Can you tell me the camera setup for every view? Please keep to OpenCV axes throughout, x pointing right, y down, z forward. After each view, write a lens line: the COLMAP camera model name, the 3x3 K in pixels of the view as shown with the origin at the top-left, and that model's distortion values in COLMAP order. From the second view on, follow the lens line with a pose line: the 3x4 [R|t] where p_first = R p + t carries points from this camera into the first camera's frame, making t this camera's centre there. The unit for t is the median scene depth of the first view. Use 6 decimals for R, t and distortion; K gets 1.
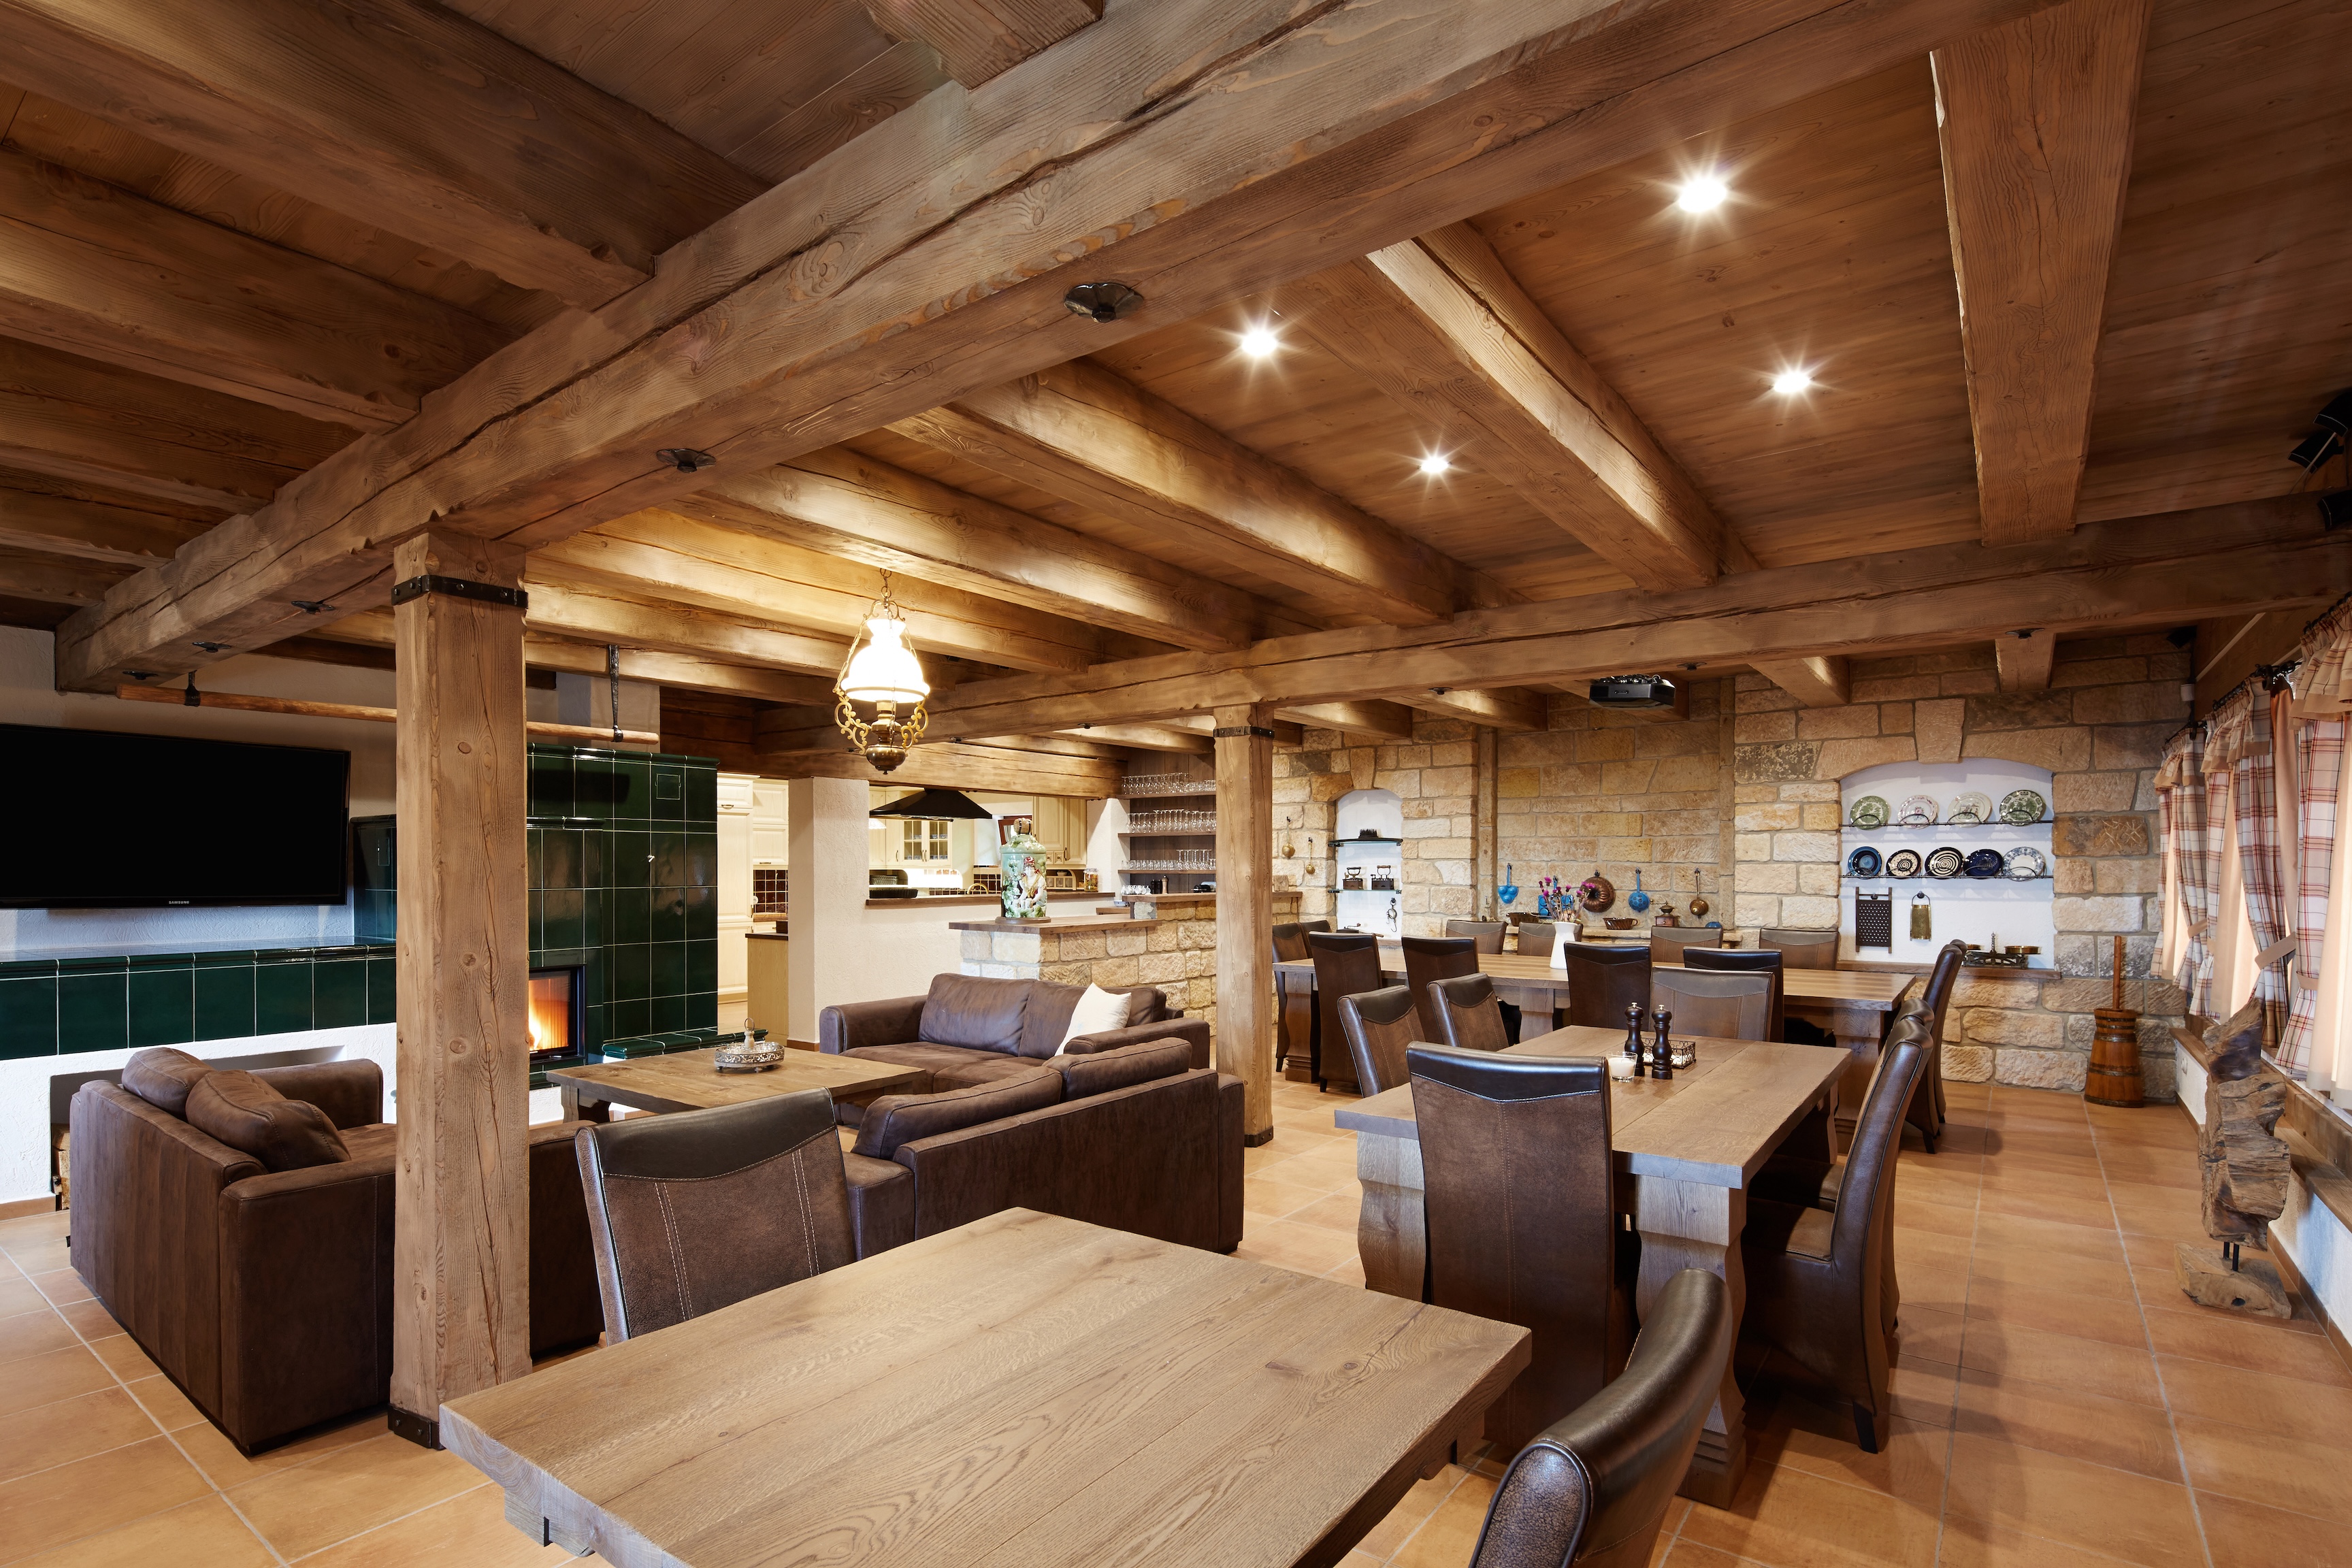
lens RADIAL K [[1139.4, 0, 1175.0], [0, 1139.4, 865.8], [0, 0, 1]] dist [0.000475, 0.000036]
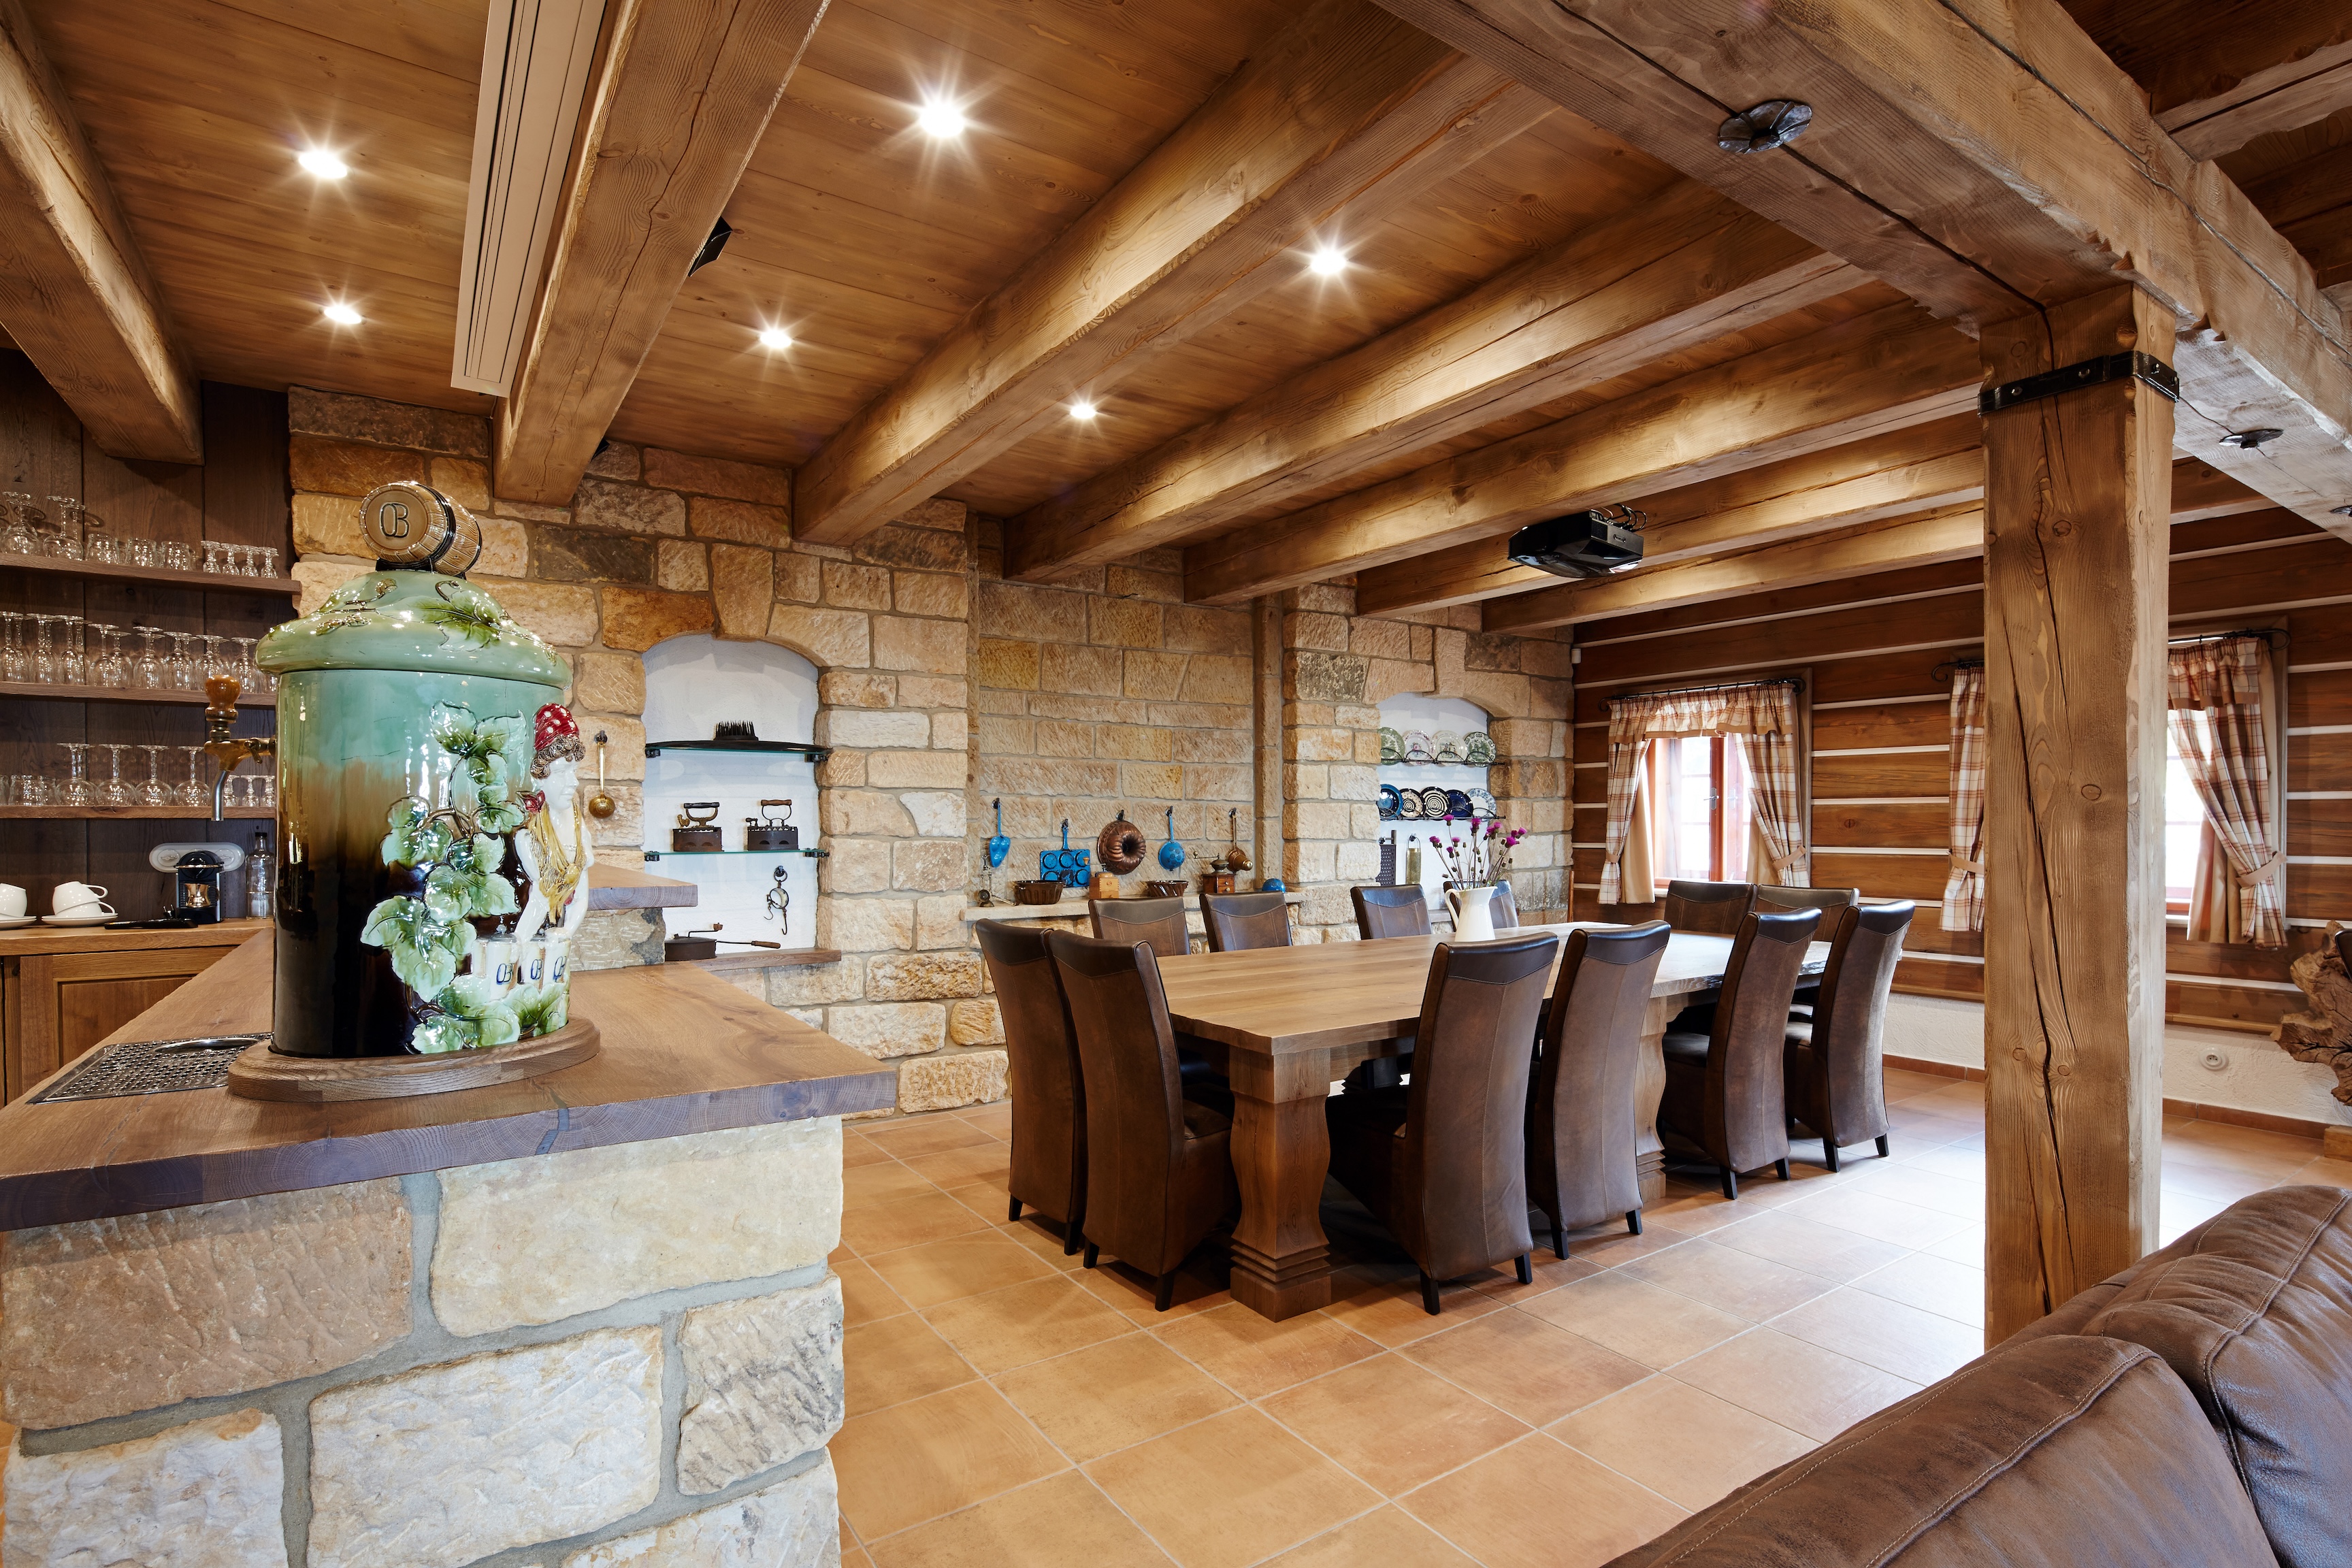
lens RADIAL K [[1129.6, 0, 1176.9], [0, 1129.6, 837.3], [0, 0, 1]] dist [-0.002419, -0.000960]
pose [[0.323331, -0.013986, 0.946182, -0.244365], [0.001512, 0.999897, 0.014264, 0.010210], [-0.946285, -0.003182, 0.323319, 0.769543]]
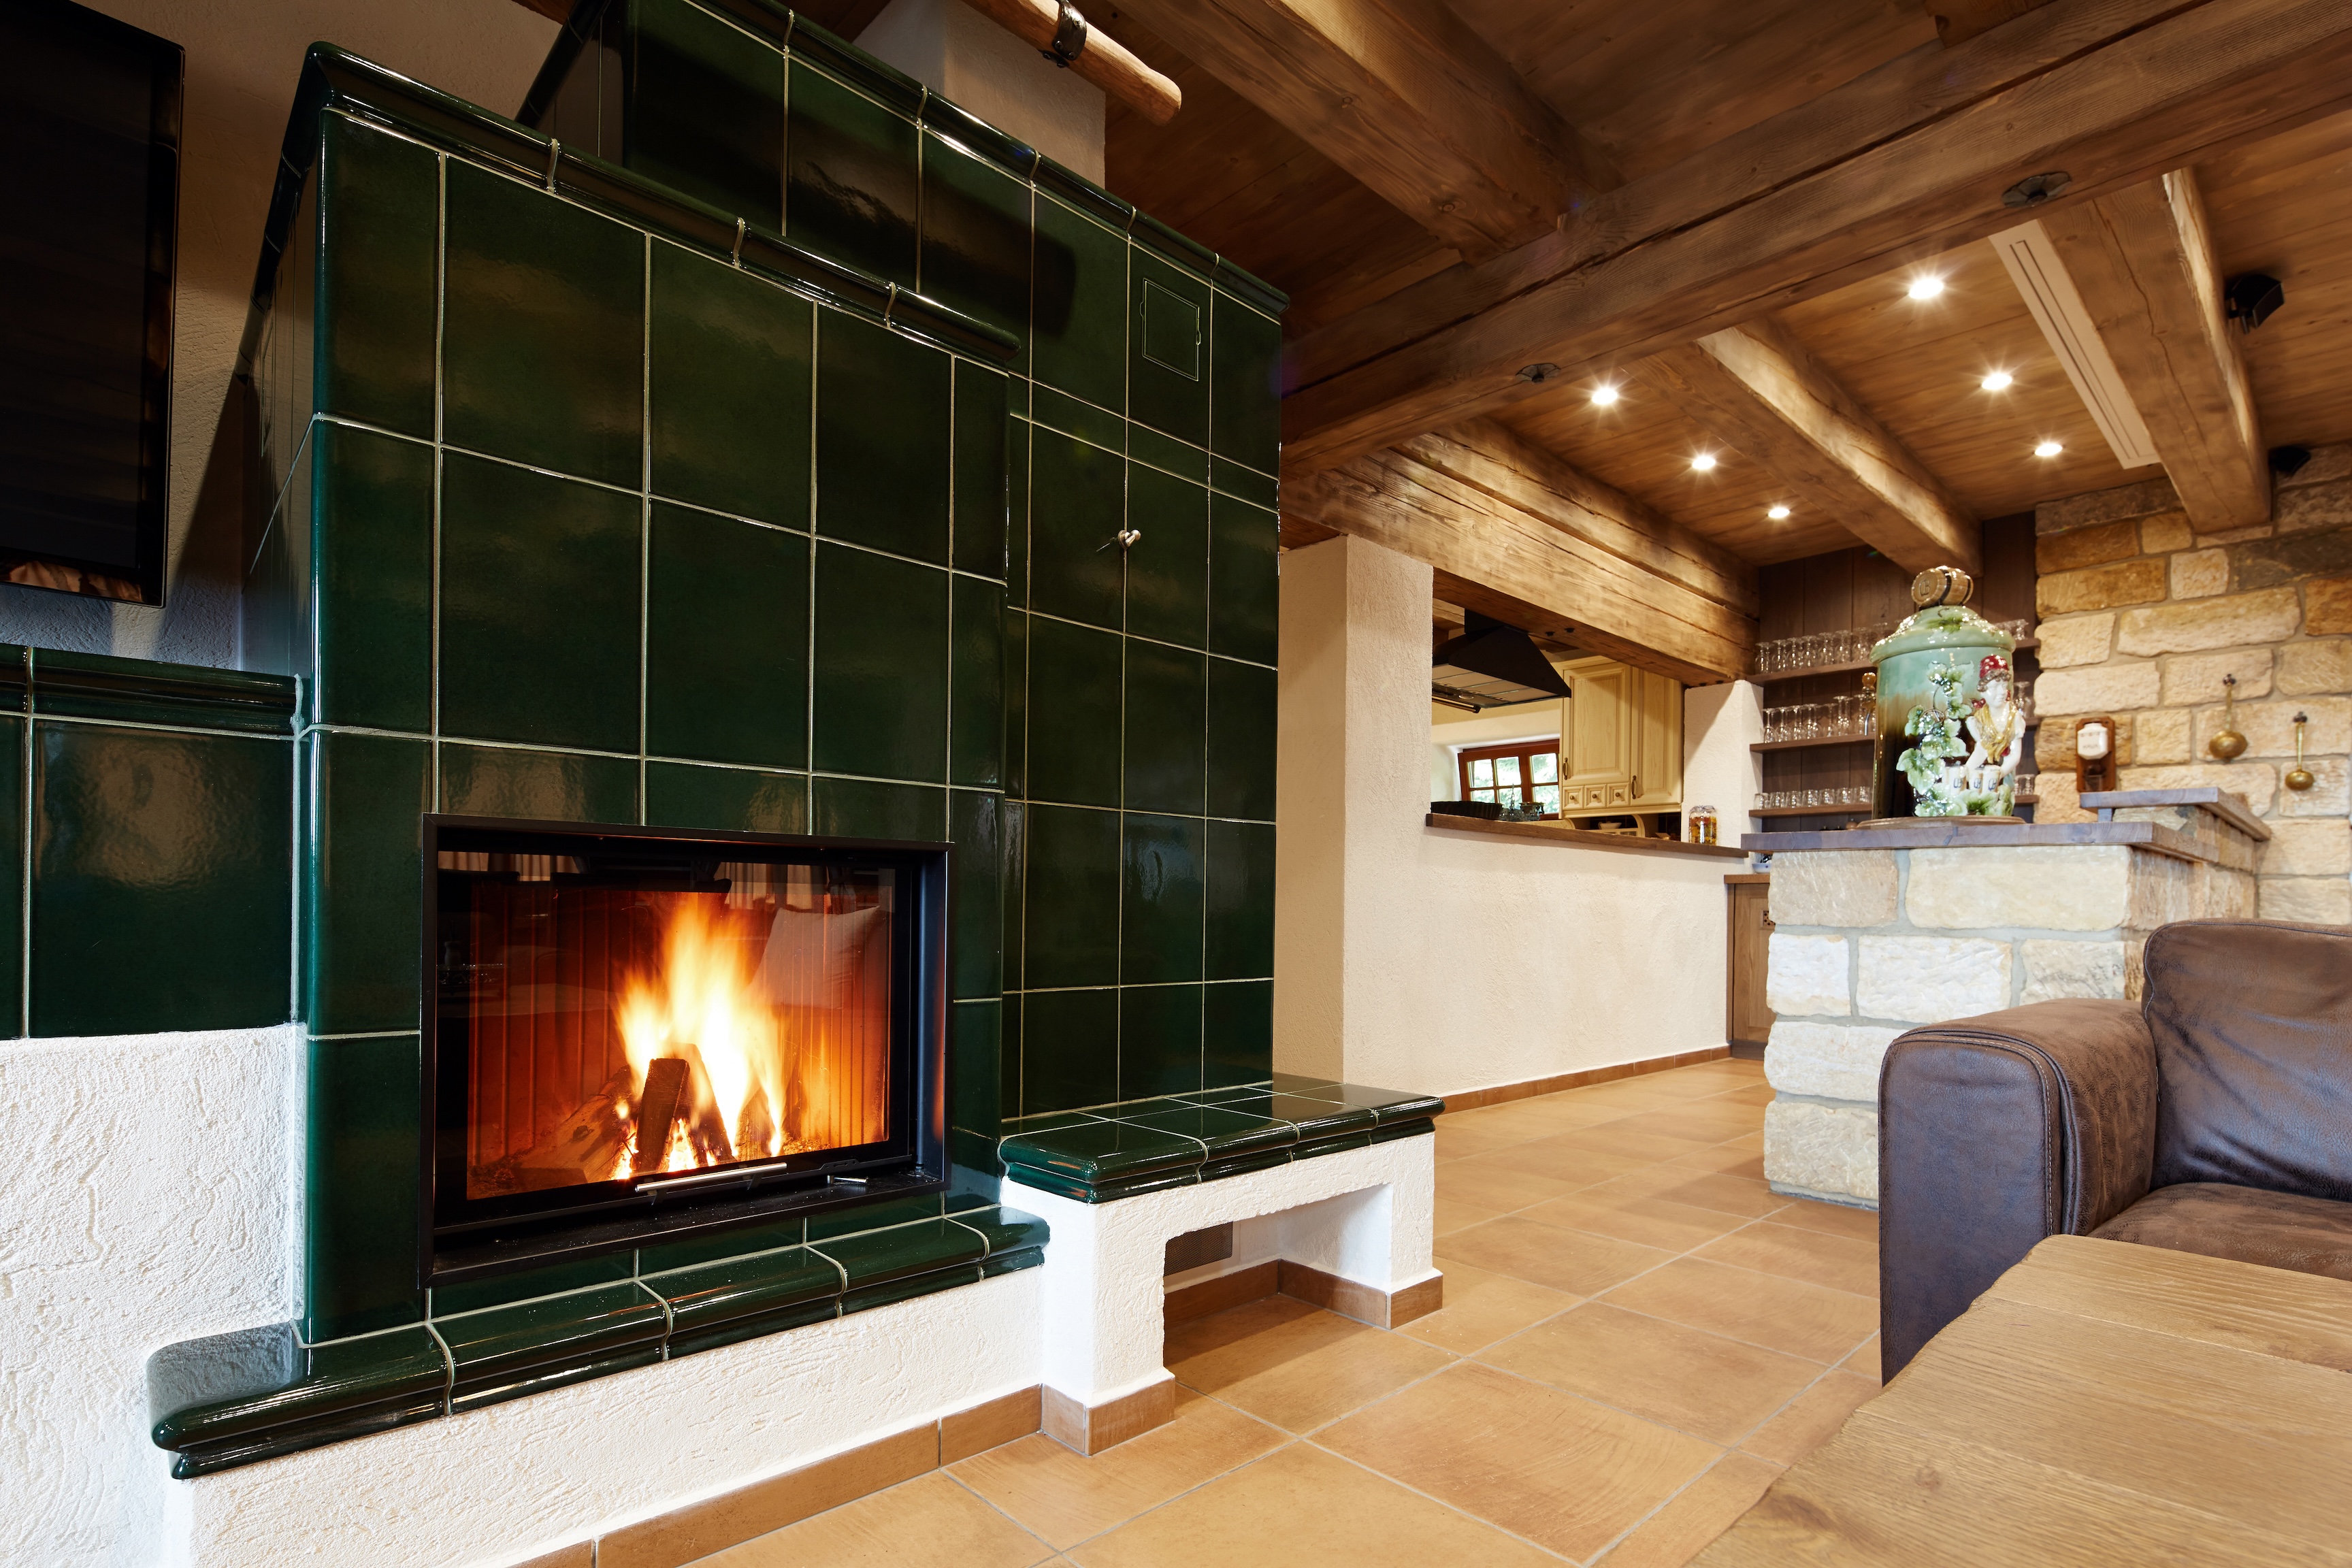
lens RADIAL K [[1131.2, 0, 1167.6], [0, 1131.2, 911.4], [0, 0, 1]] dist [-0.002666, -0.002056]
pose [[0.982790, 0.013768, -0.184212, -0.297274], [-0.013412, 0.999905, 0.003178, 0.072328], [0.184238, -0.000653, 0.982881, 0.529713]]
